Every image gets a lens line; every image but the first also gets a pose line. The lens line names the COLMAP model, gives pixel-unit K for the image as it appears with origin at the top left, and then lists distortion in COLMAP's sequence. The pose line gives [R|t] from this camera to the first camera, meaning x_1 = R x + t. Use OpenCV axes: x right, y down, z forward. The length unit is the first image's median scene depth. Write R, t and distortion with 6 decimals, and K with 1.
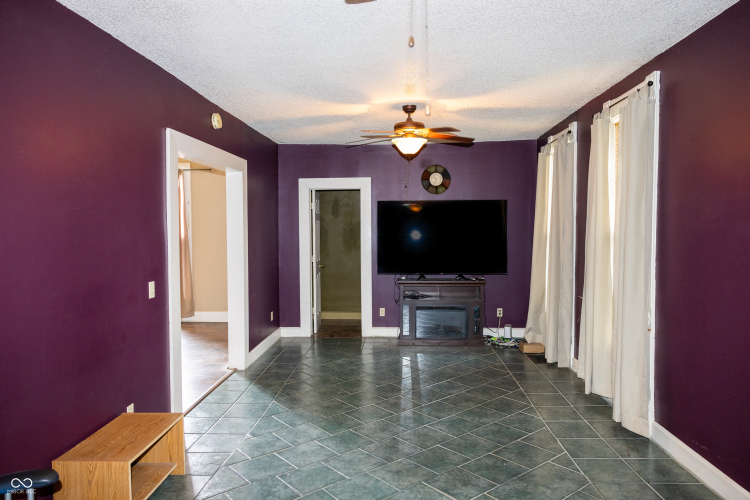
lens RADIAL K [[502.7, 0, 379.1], [0, 502.7, 251.1], [0, 0, 1]] dist [-0.001696, 0.001879]
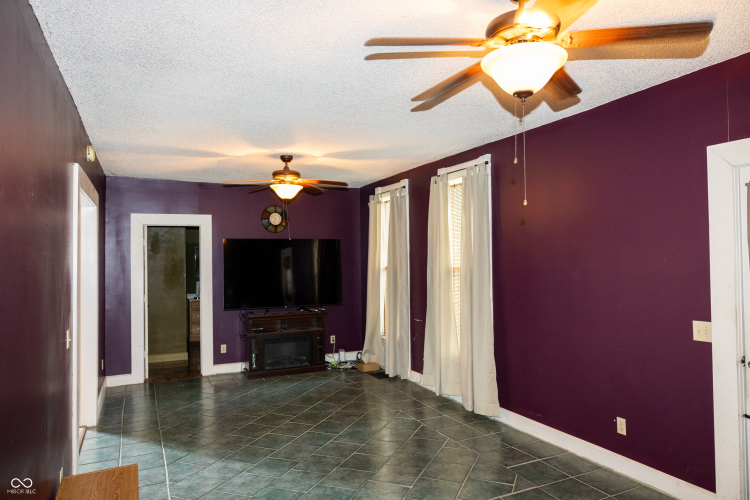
lens RADIAL K [[502.7, 0, 379.1], [0, 502.7, 251.1], [0, 0, 1]] dist [-0.001696, 0.001879]
pose [[0.878850, 0.001279, 0.477097, -0.233068], [0.029936, 0.997878, -0.057819, -0.006840], [-0.476158, 0.065097, 0.876947, -0.046644]]
